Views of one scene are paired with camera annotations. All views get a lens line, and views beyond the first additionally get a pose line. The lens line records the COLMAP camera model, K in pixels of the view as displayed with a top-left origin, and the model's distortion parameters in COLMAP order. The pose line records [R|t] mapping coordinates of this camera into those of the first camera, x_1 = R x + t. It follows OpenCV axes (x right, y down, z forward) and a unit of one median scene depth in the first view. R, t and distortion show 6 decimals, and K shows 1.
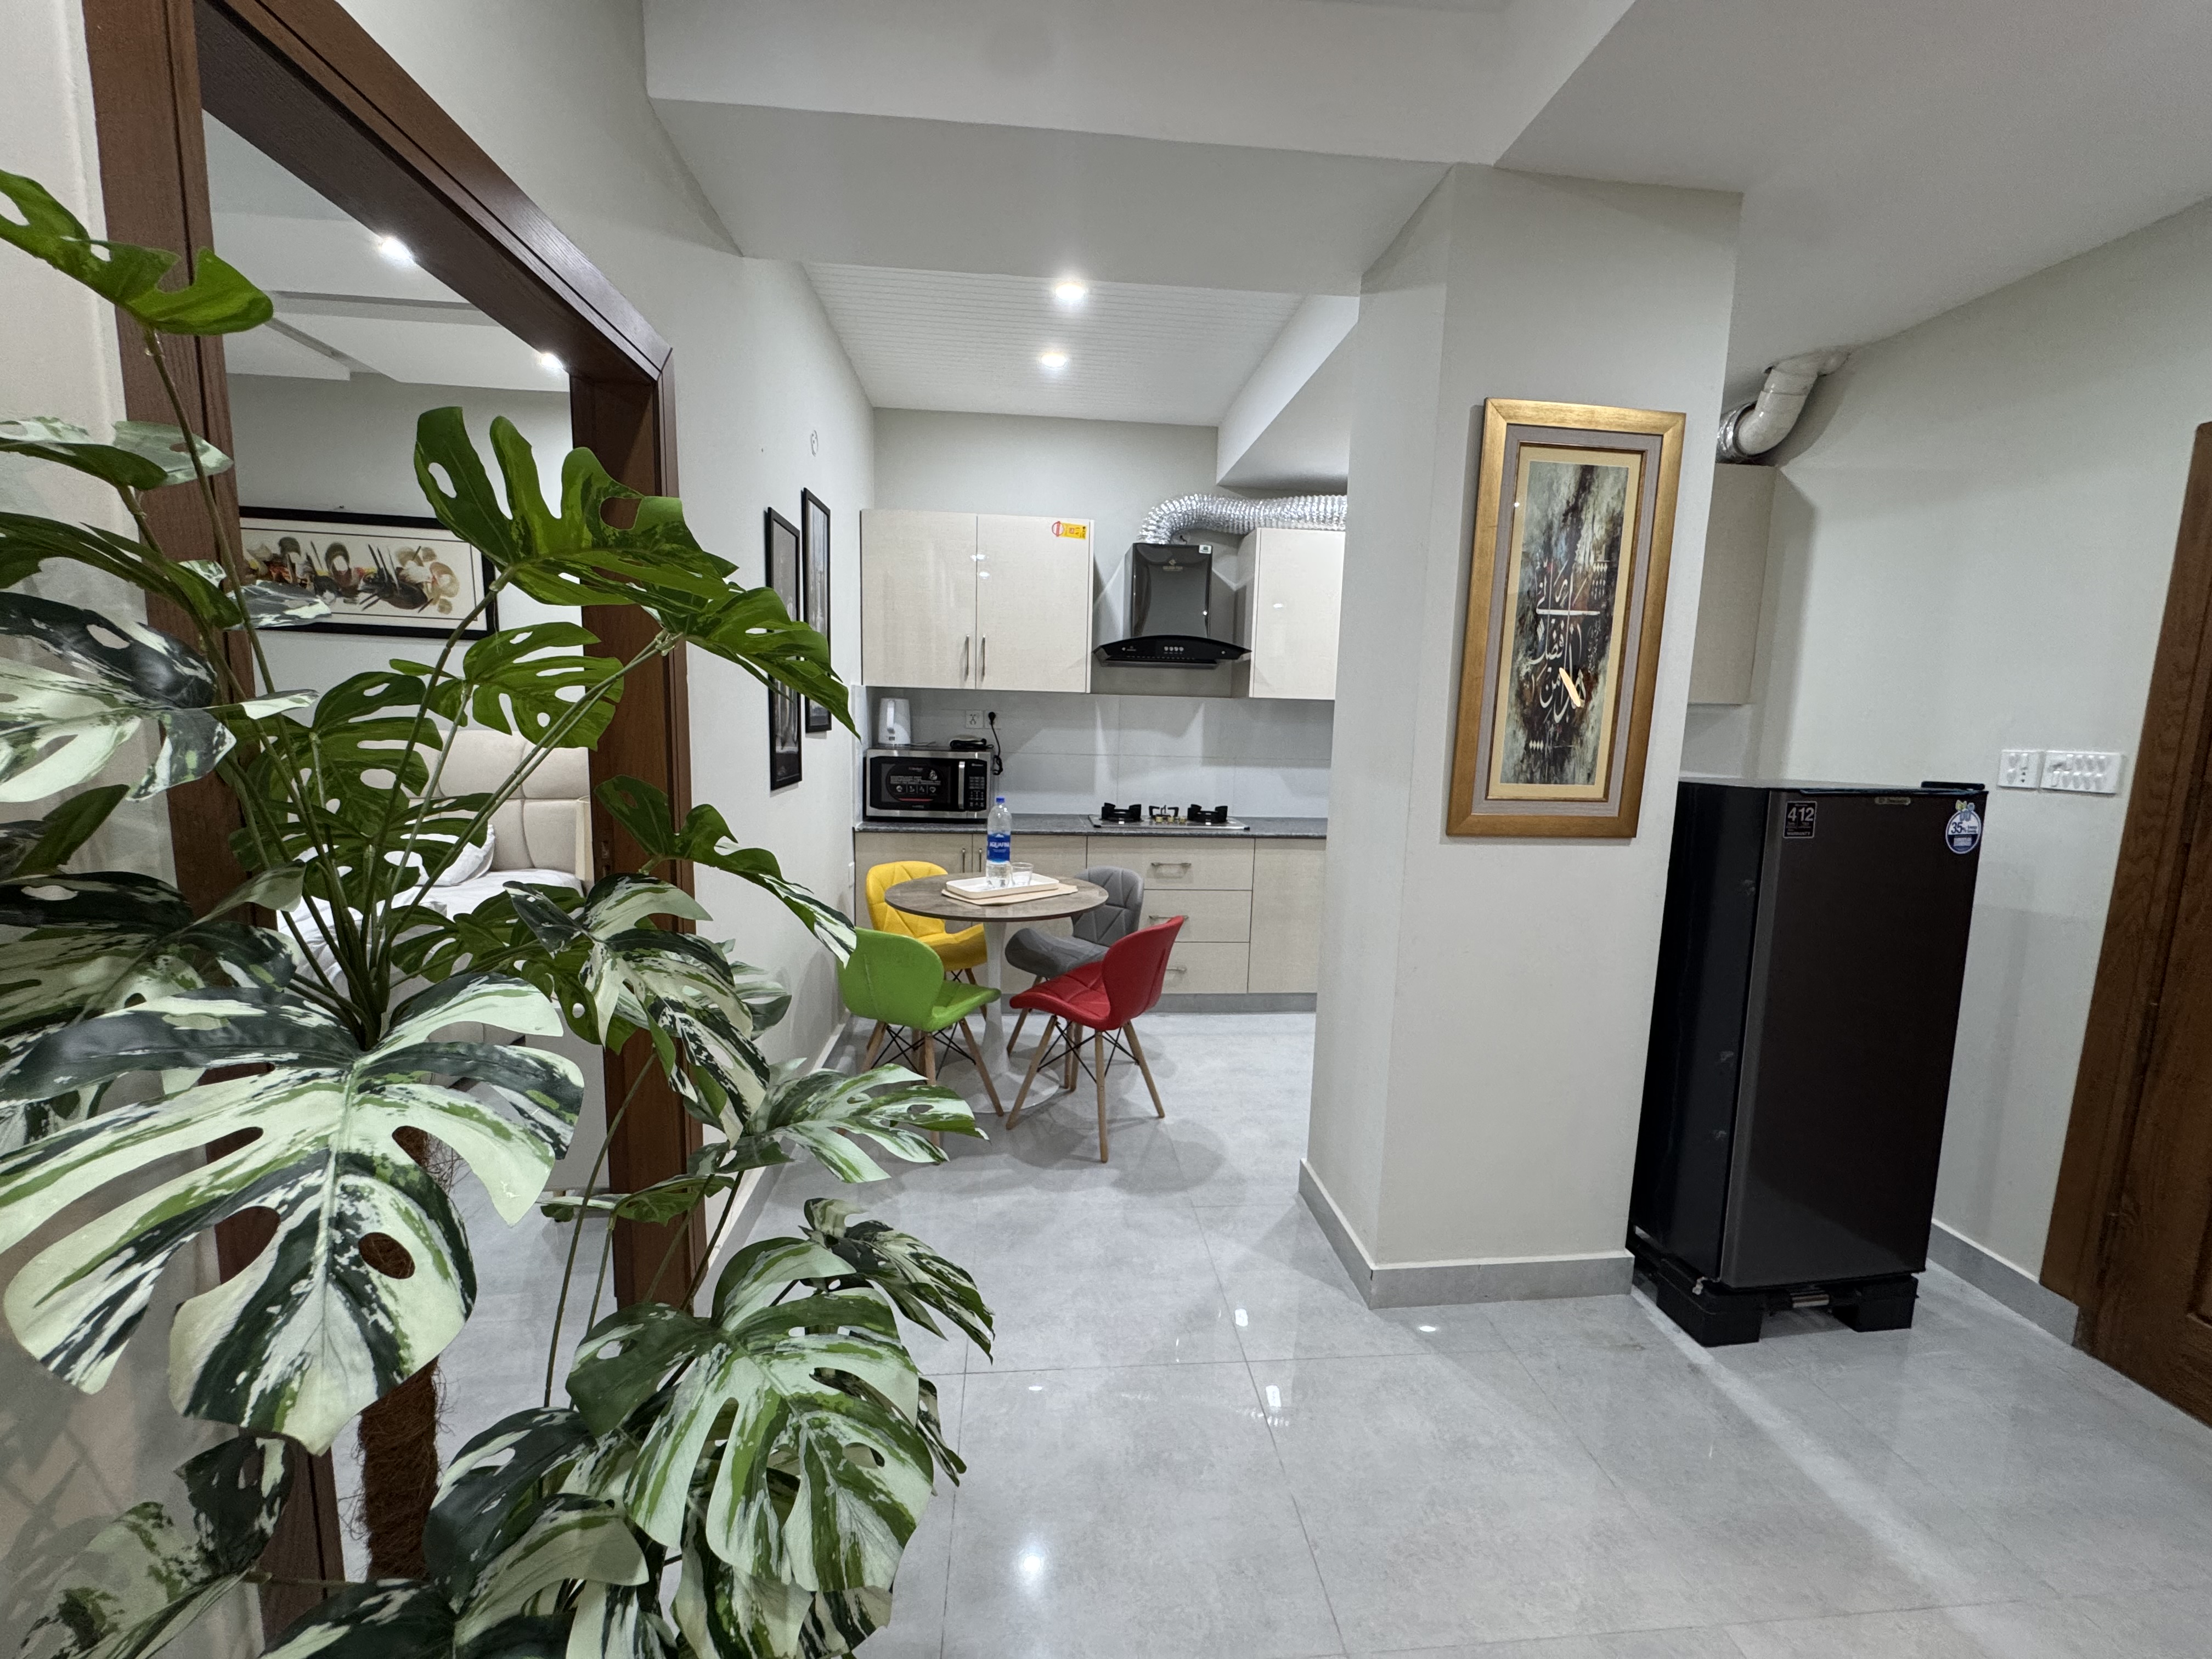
lens RADIAL K [[887.8, 0, 1105.3], [0, 887.8, 828.1], [0, 0, 1]] dist [-0.001717, -0.000266]
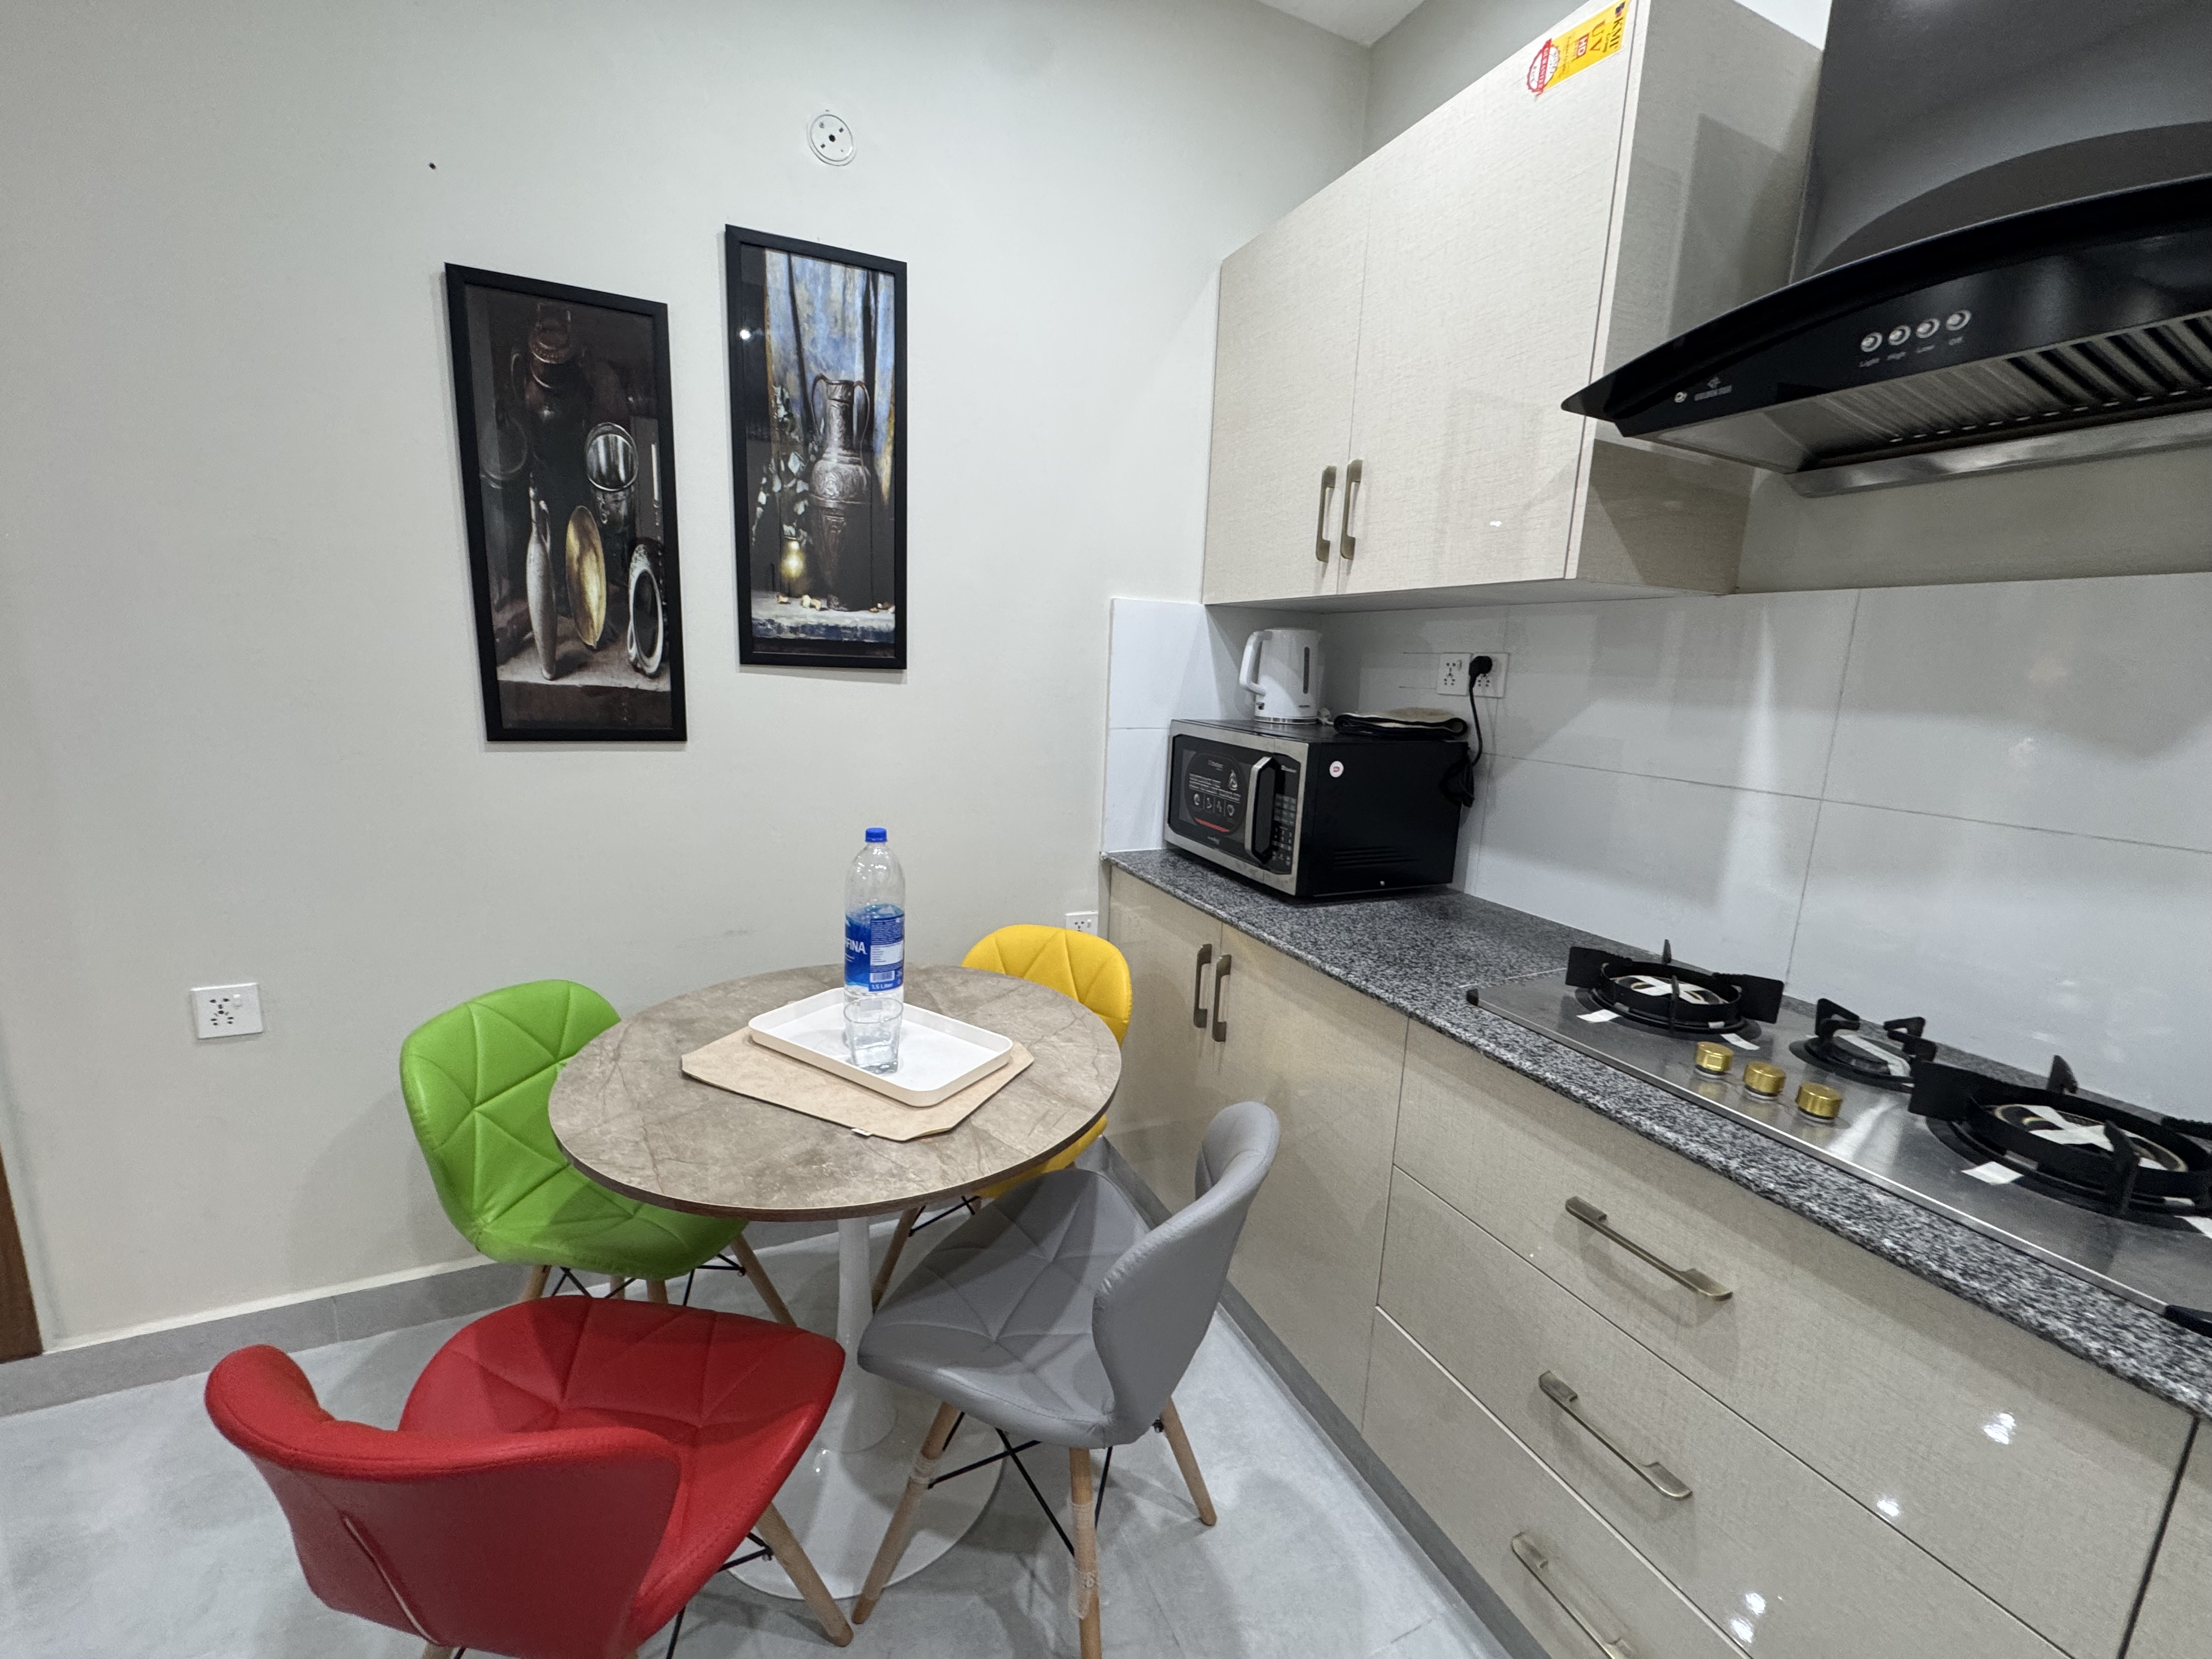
lens RADIAL K [[870.6, 0, 1103.4], [0, 870.6, 836.1], [0, 0, 1]] dist [-0.016950, -0.000034]
pose [[0.331695, 0.168113, -0.928287, 0.221876], [-0.156511, 0.980164, 0.121583, -0.074348], [0.930313, 0.104958, 0.351427, 0.746050]]
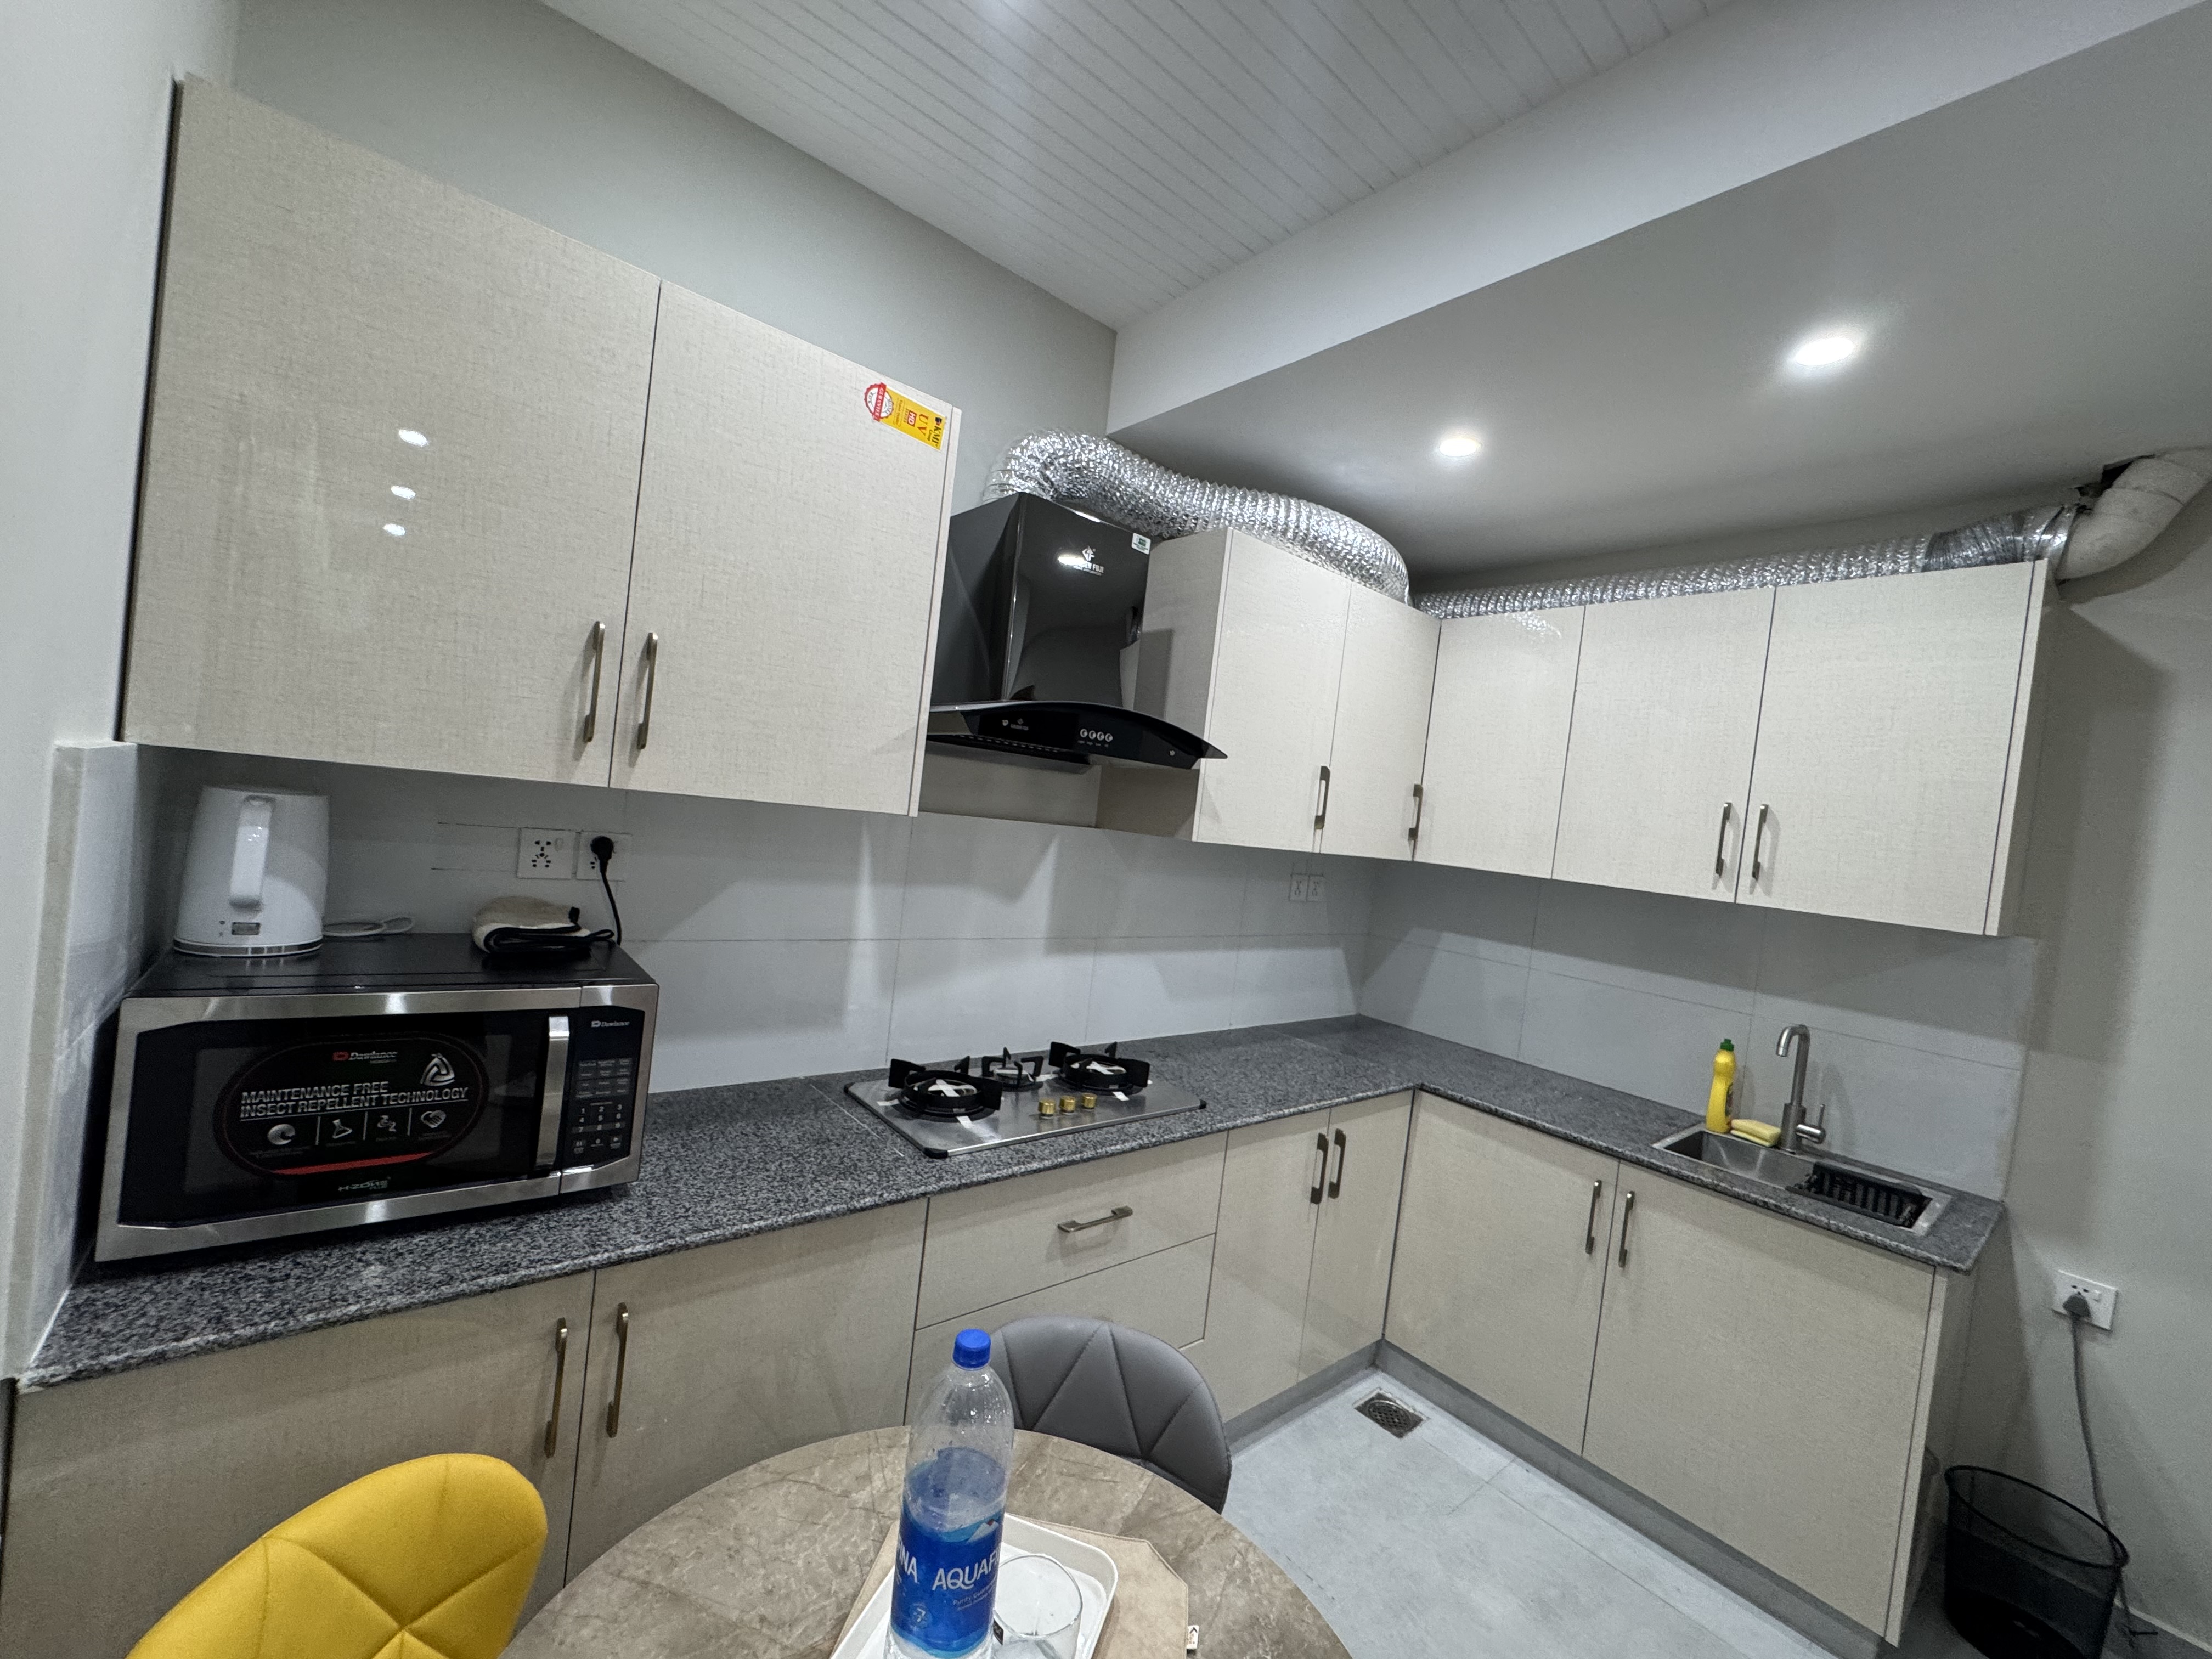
lens RADIAL K [[887.8, 0, 1105.3], [0, 887.8, 828.1], [0, 0, 1]] dist [-0.001717, -0.000266]
pose [[0.824061, 0.051822, 0.564126, -0.176252], [-0.009056, 0.996885, -0.078348, -0.114796], [-0.566429, 0.059455, 0.821963, 0.609509]]
